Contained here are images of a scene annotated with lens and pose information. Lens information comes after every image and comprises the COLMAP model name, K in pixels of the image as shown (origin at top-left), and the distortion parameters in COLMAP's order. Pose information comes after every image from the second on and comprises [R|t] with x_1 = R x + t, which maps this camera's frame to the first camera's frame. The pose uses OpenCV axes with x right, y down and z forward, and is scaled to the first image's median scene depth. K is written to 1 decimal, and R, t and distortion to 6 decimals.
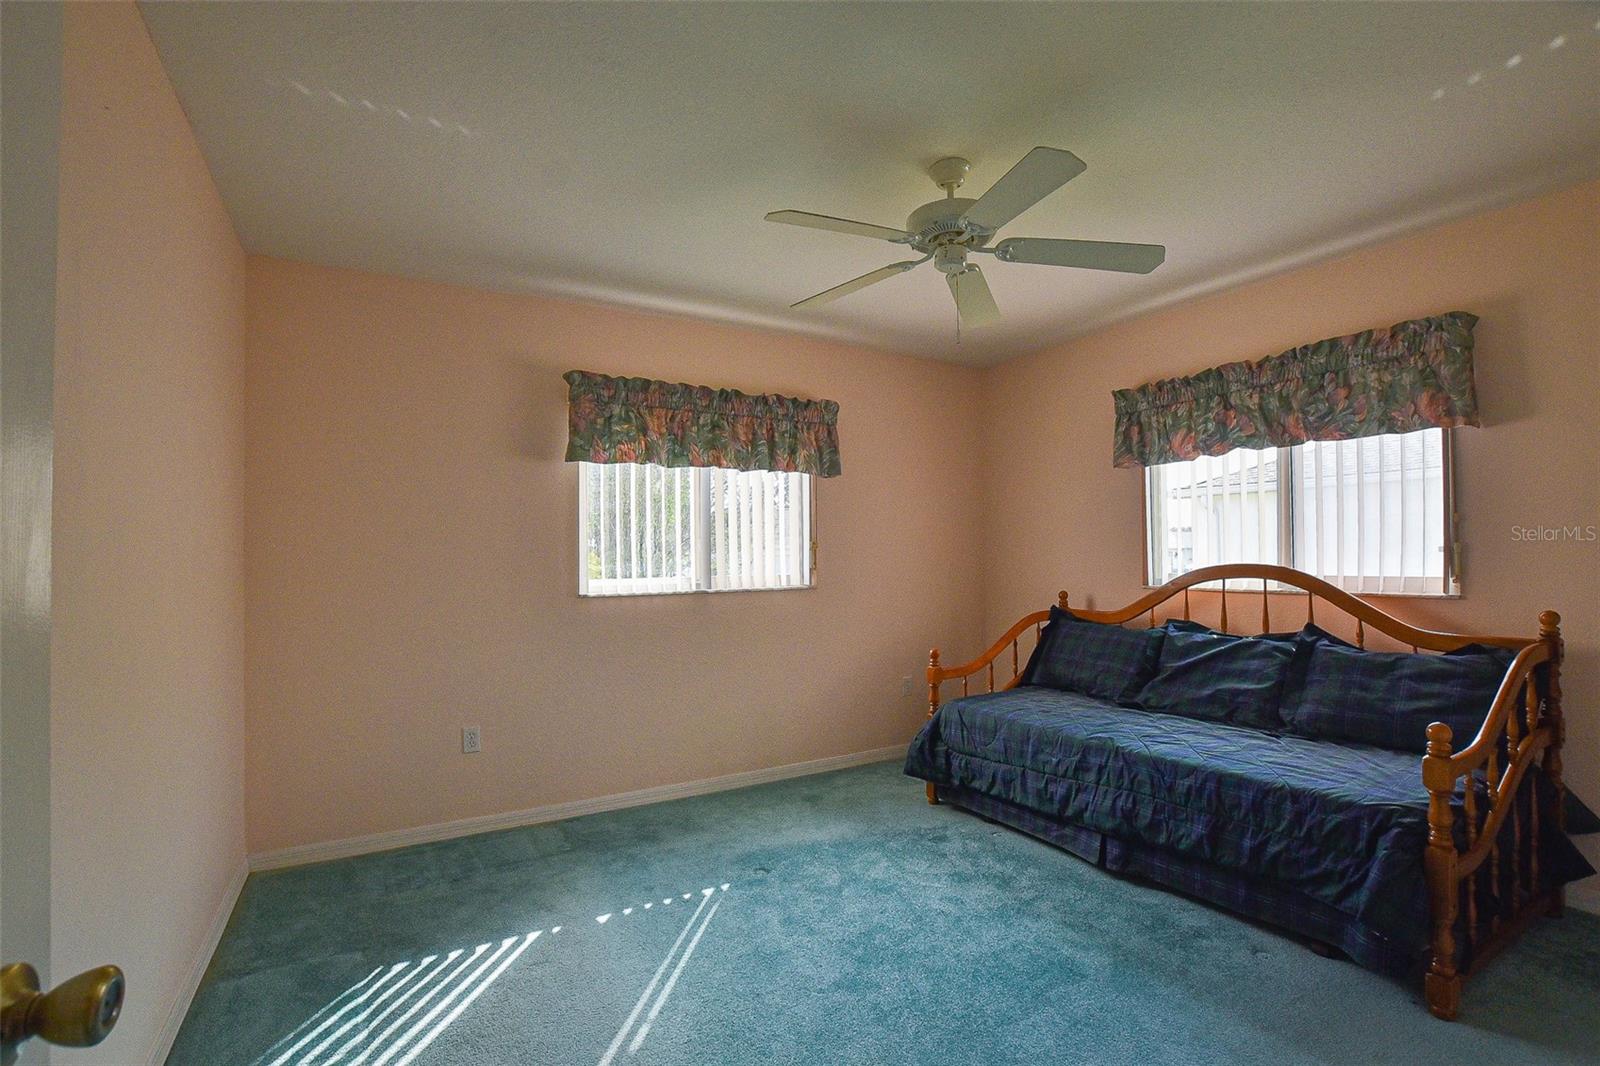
lens RADIAL K [[769.2, 0, 801.6], [0, 769.2, 549.9], [0, 0, 1]] dist [-0.041162, 0.008618]
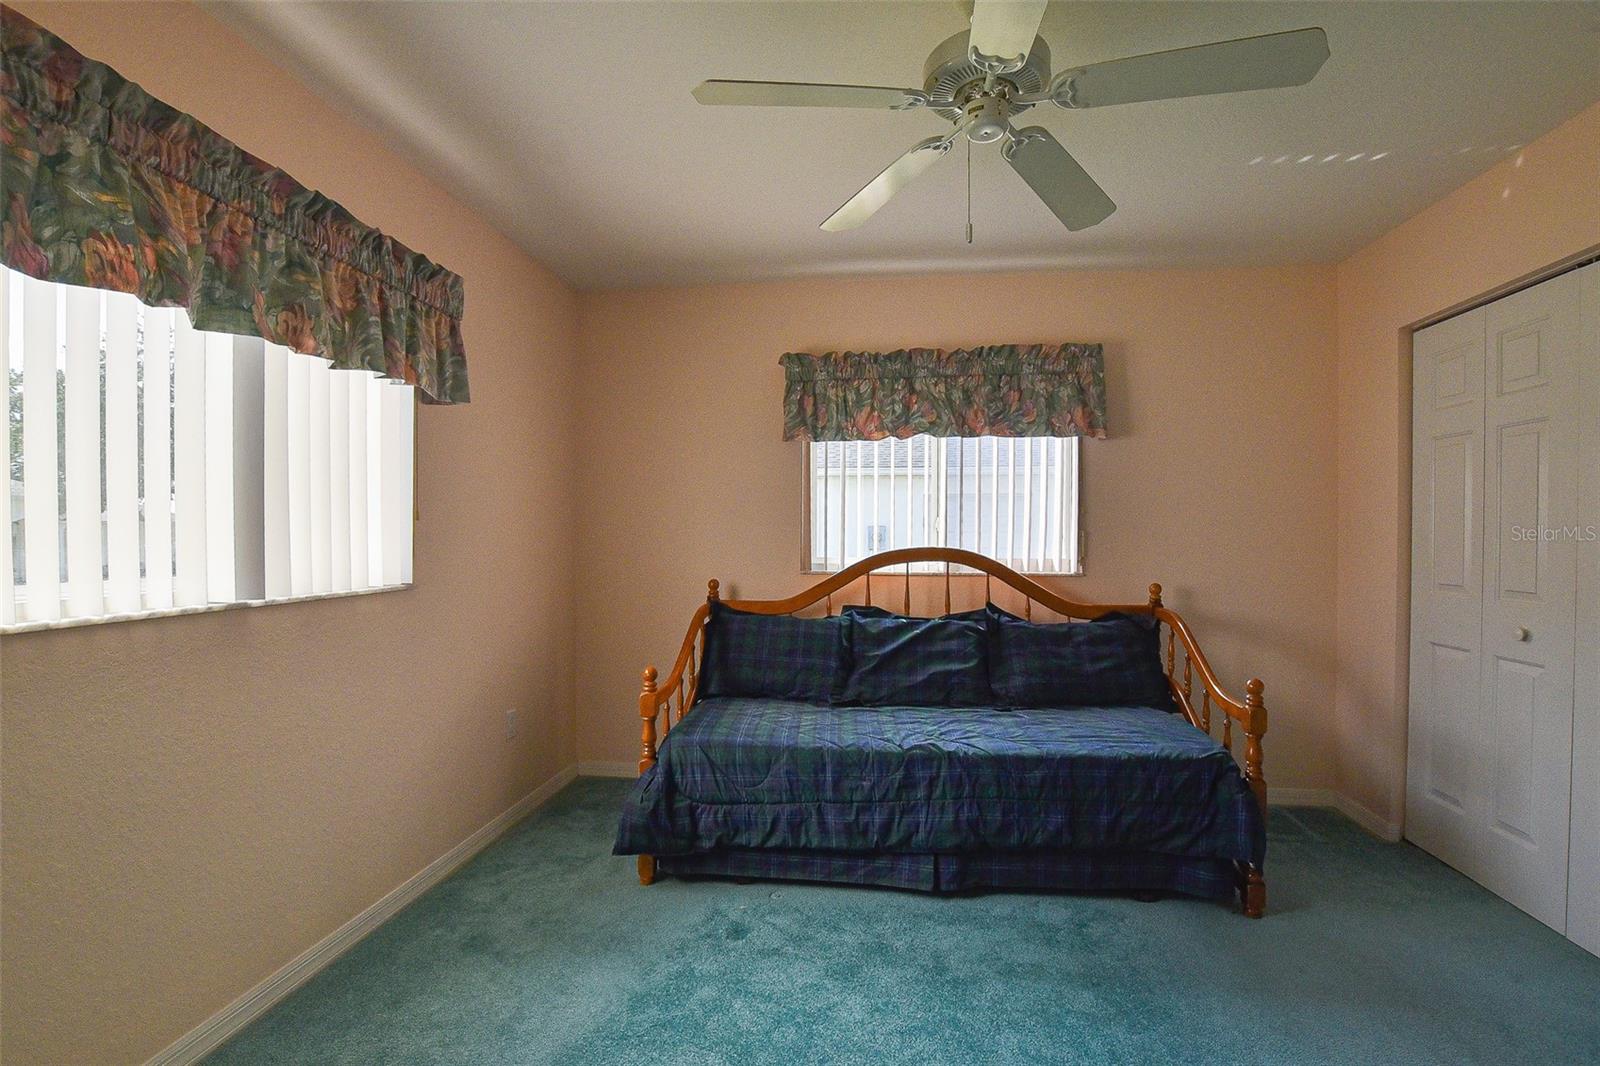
lens RADIAL K [[769.2, 0, 801.6], [0, 769.2, 549.9], [0, 0, 1]] dist [-0.041162, 0.008618]
pose [[0.592474, -0.002746, 0.805585, -0.352634], [-0.016046, 0.999756, 0.015209, 0.008453], [-0.805430, -0.021937, 0.592285, 0.524736]]
